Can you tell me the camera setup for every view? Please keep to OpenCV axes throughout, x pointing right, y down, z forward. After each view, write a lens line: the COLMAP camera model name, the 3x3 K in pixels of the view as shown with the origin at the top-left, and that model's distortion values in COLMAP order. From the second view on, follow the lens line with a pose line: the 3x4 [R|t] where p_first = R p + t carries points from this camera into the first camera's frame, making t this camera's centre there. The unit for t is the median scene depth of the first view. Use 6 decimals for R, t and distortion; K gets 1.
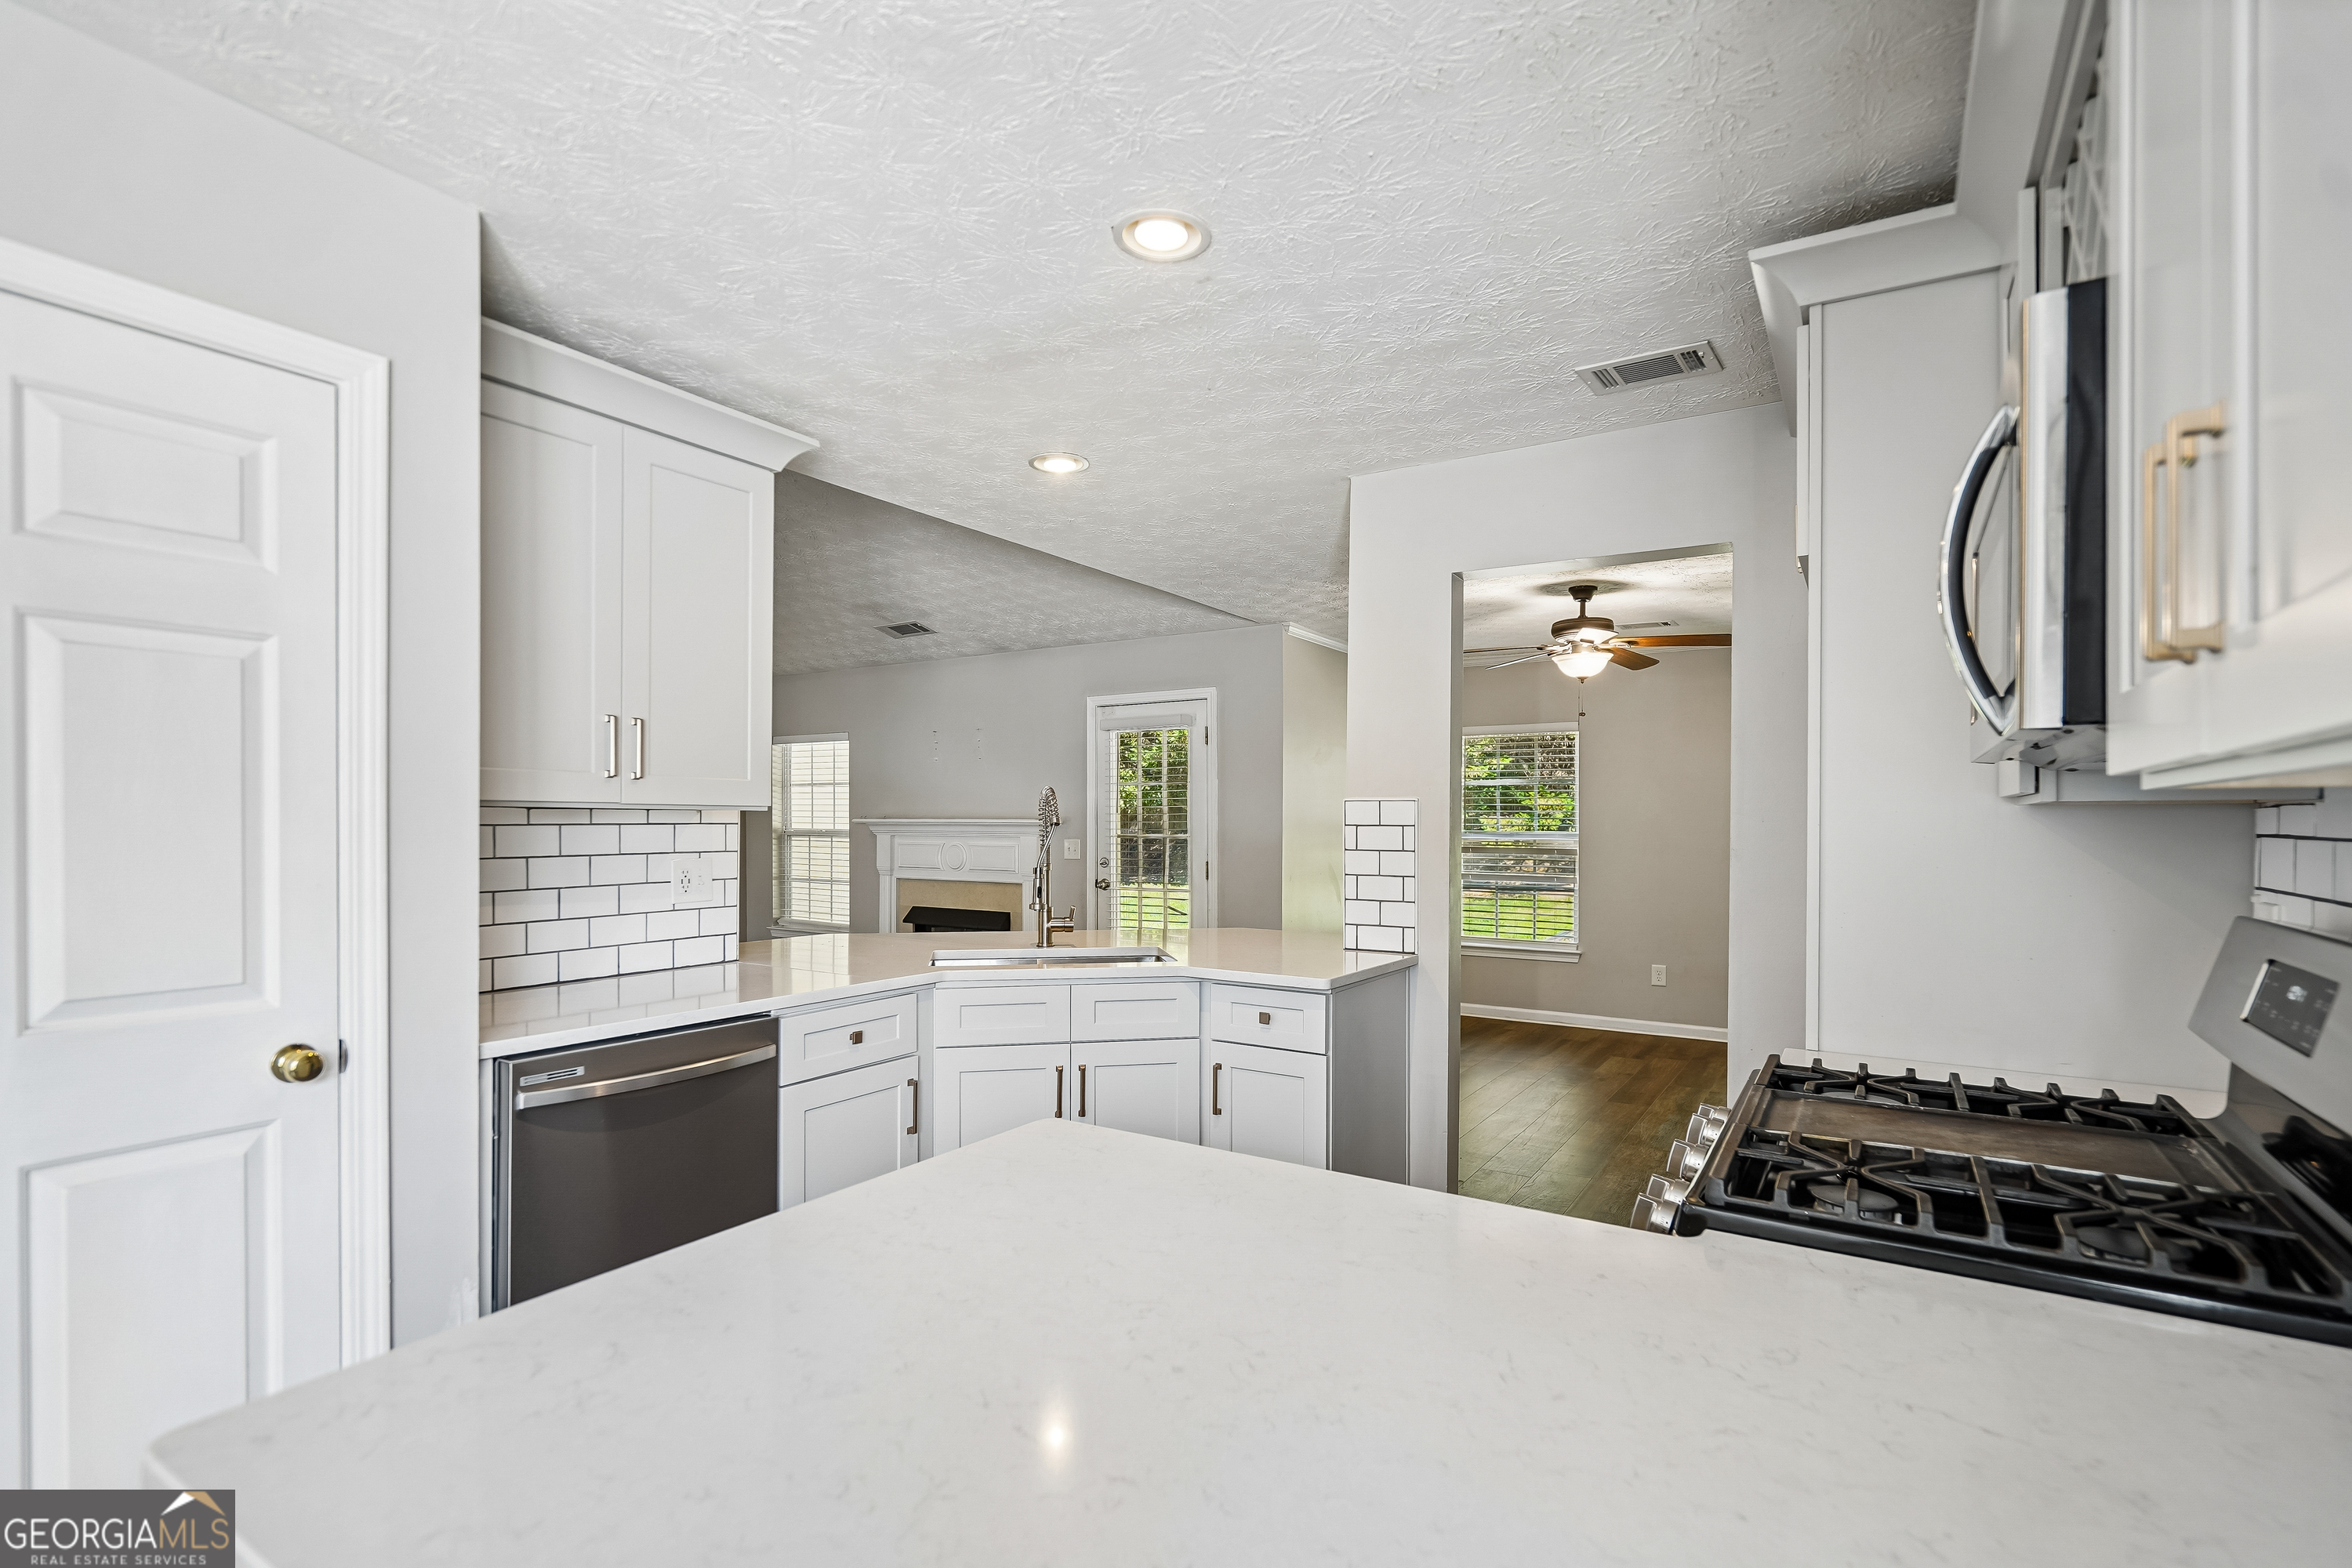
lens RADIAL K [[1095.7, 0, 1179.9], [0, 1095.7, 825.2], [0, 0, 1]] dist [-0.003743, -0.000036]
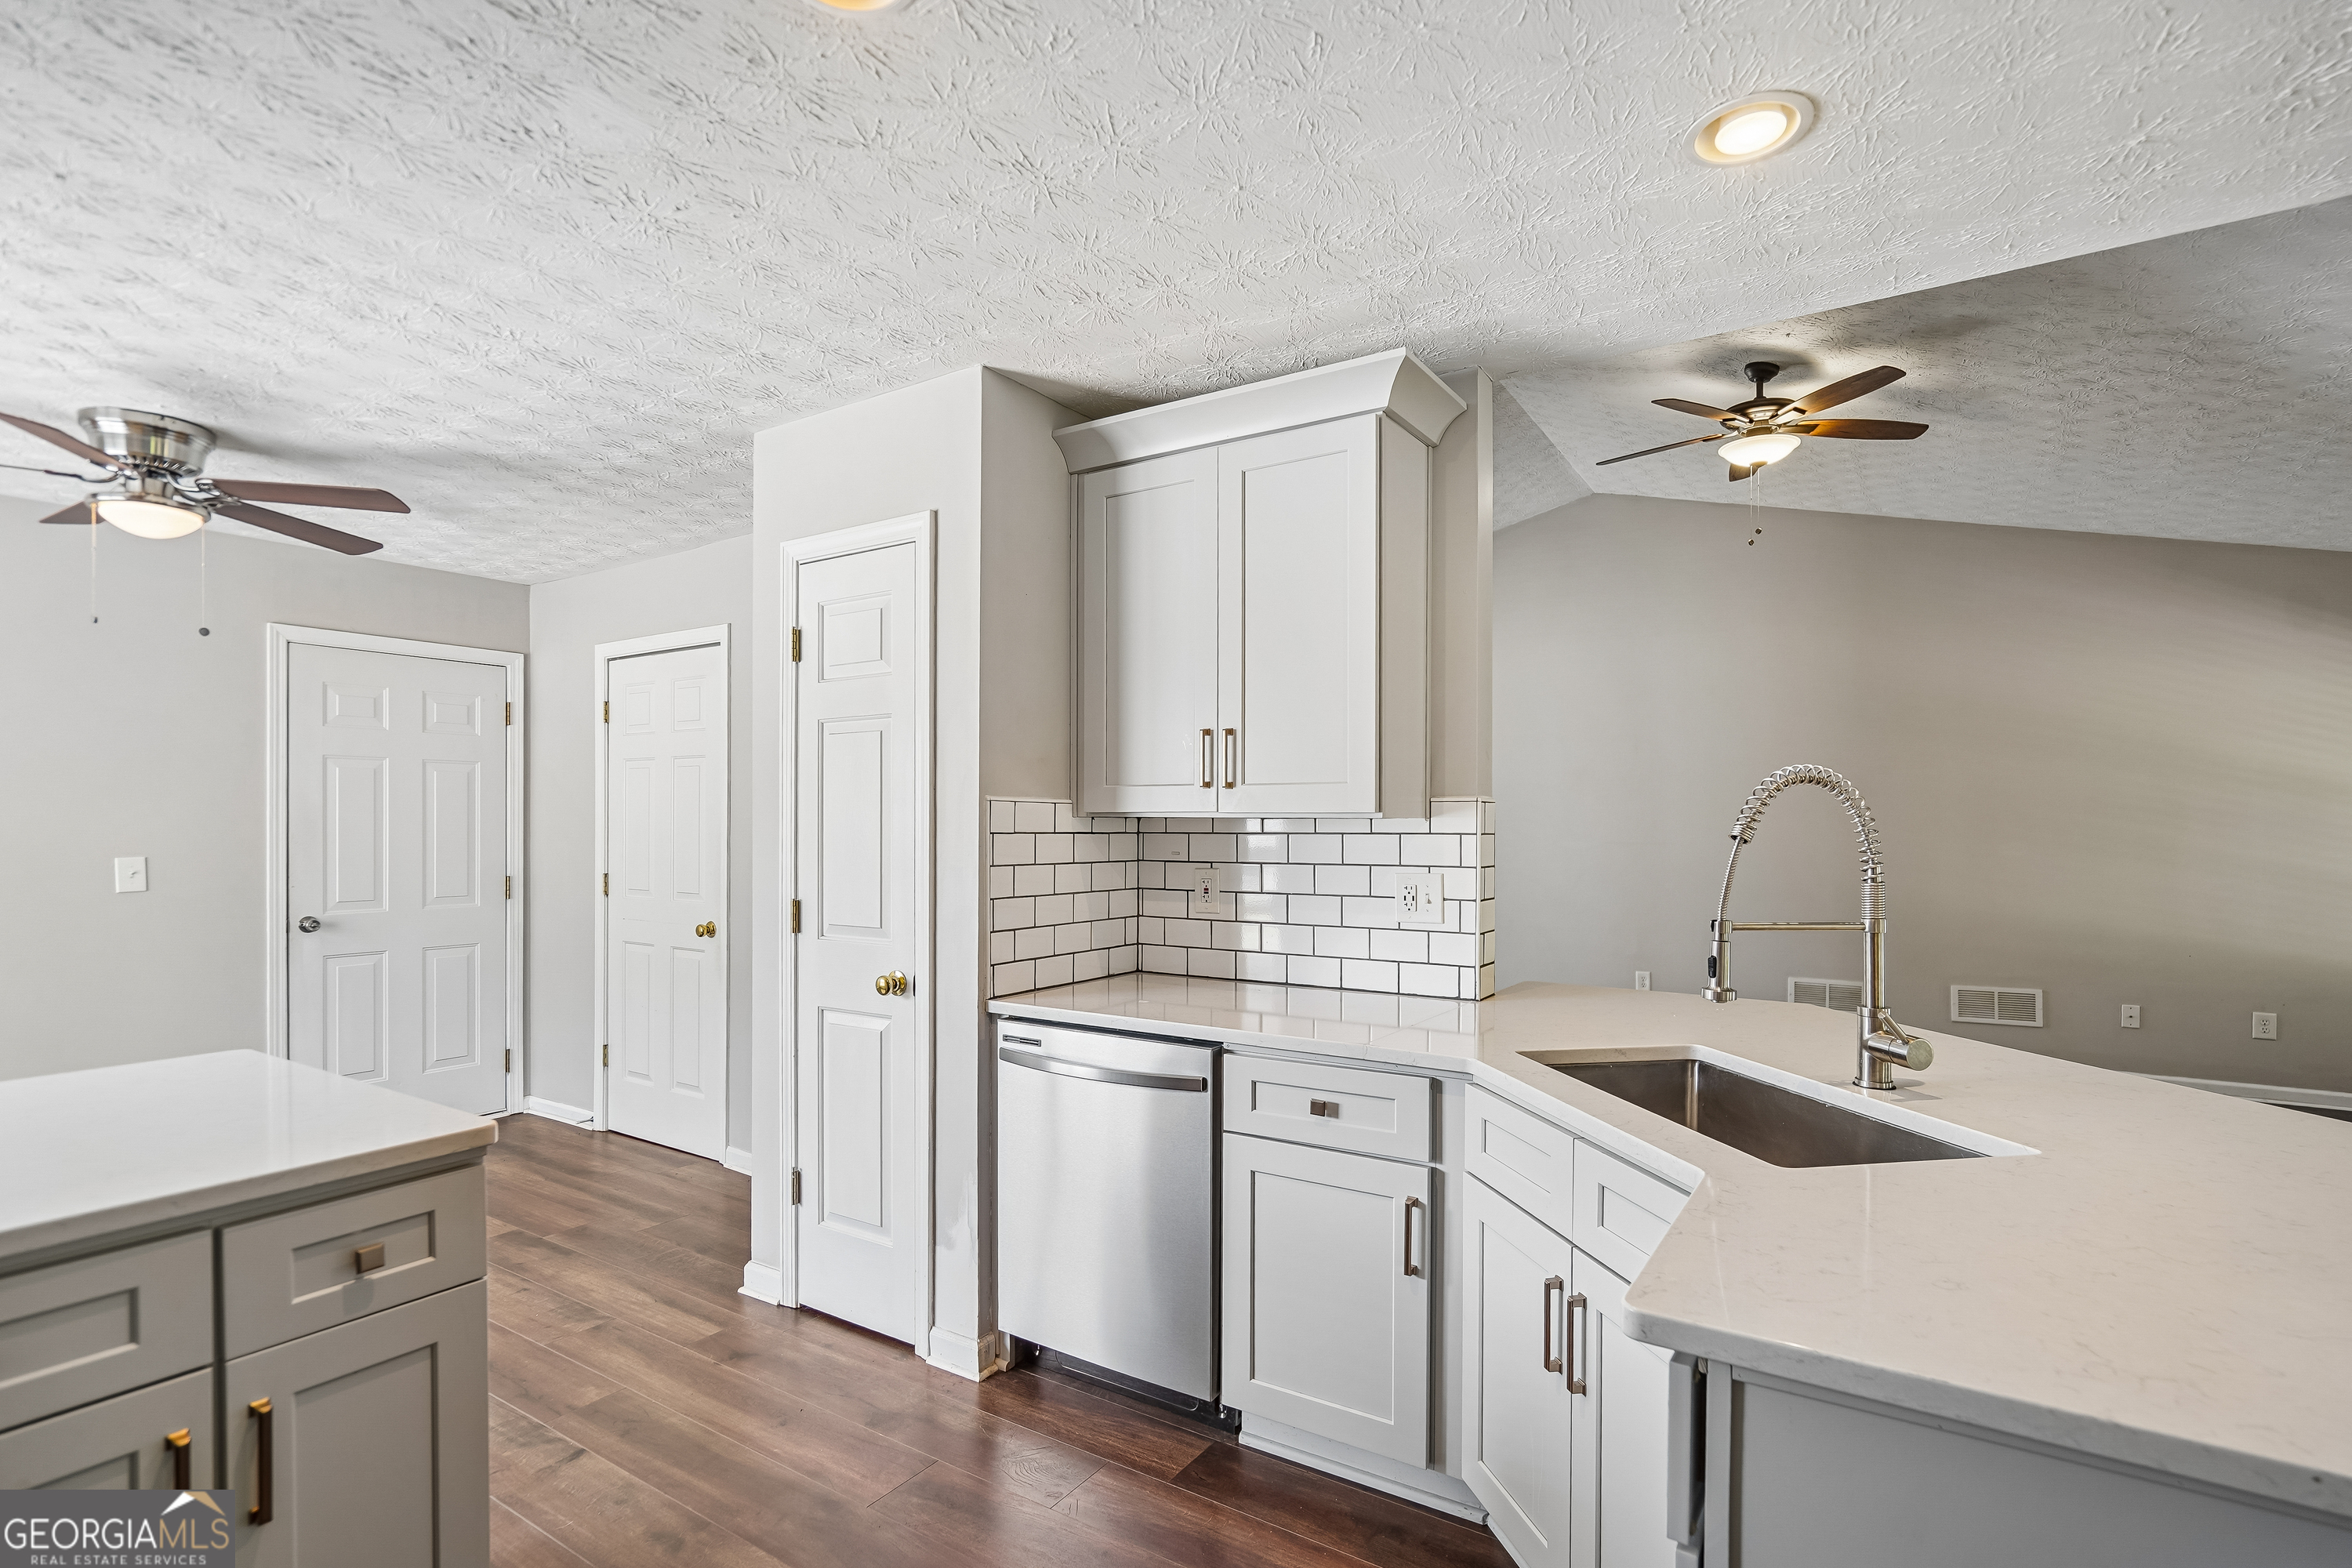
lens RADIAL K [[1108.0, 0, 1180.6], [0, 1108.0, 827.6], [0, 0, 1]] dist [-0.001138, 0.001545]
pose [[-0.009663, -0.001422, -0.999952, 0.441299], [-0.006241, 0.999980, -0.001362, -0.003666], [0.999934, 0.006227, -0.009671, 0.803785]]
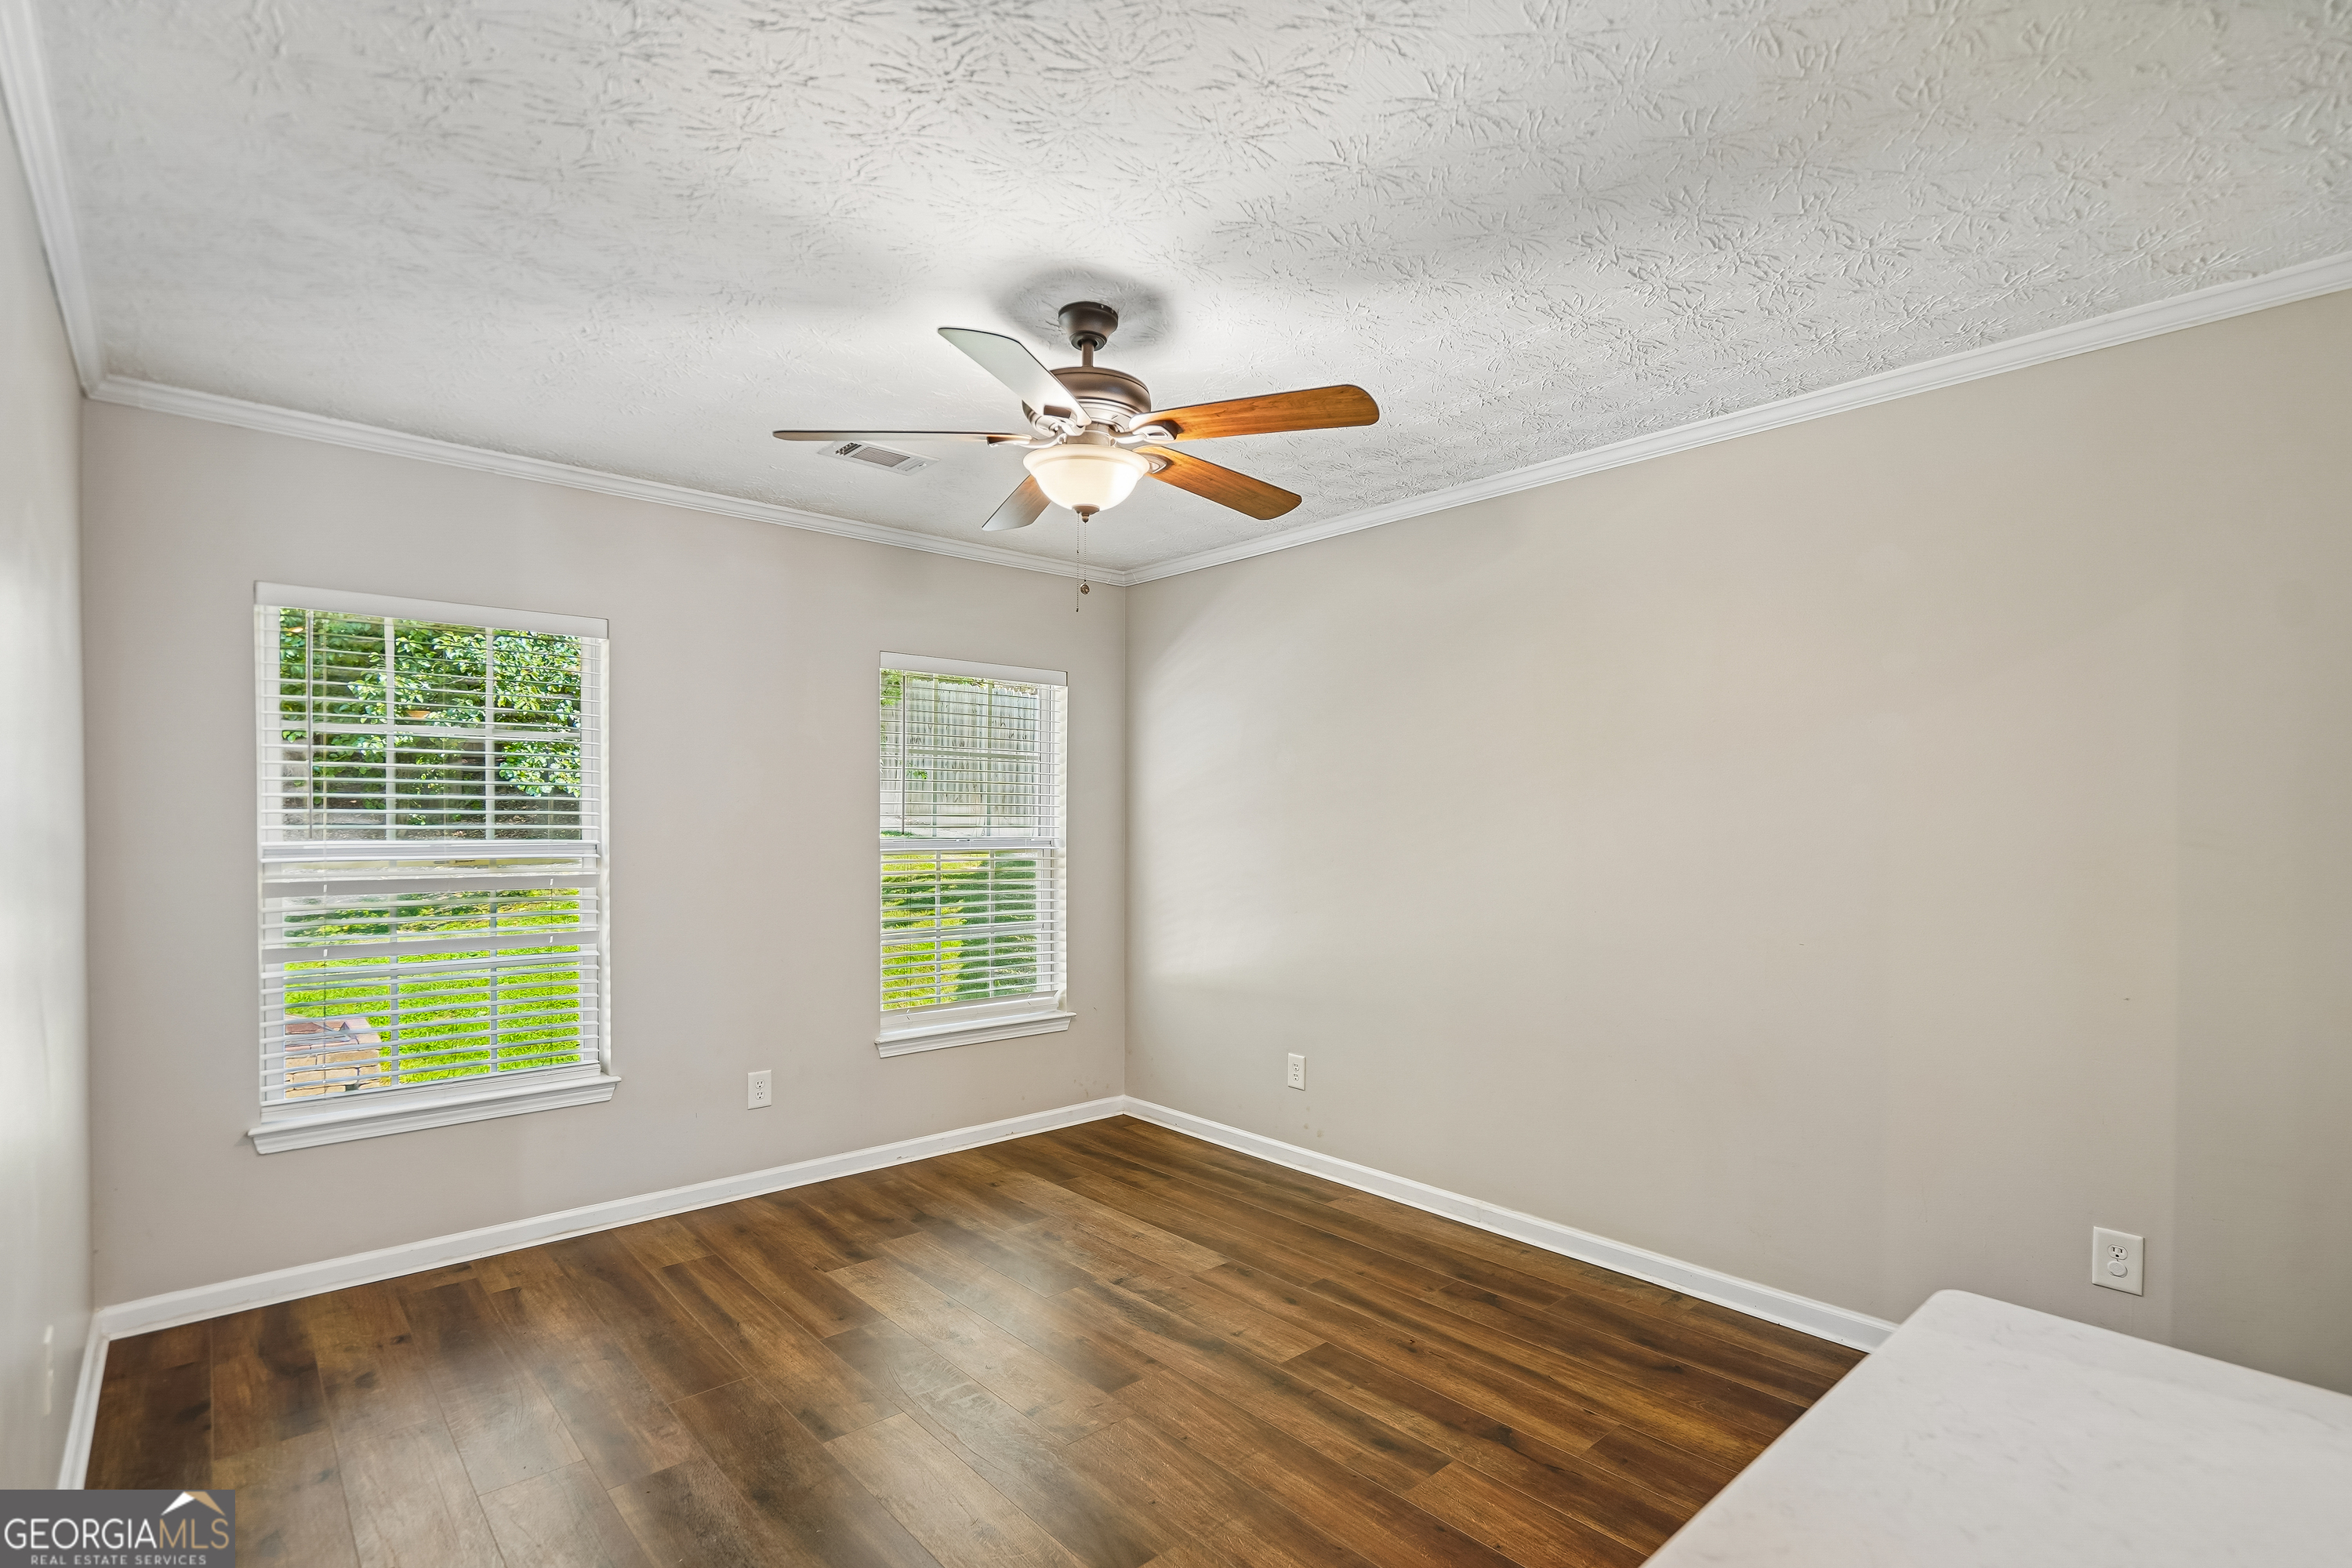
lens RADIAL K [[1090.1, 0, 1176.6], [0, 1090.1, 827.4], [0, 0, 1]] dist [-0.002817, 0.000700]
pose [[0.267782, -0.006479, 0.963458, -0.105595], [0.002678, 0.999979, 0.005980, -0.005024], [-0.963476, 0.000979, 0.267794, 1.390285]]
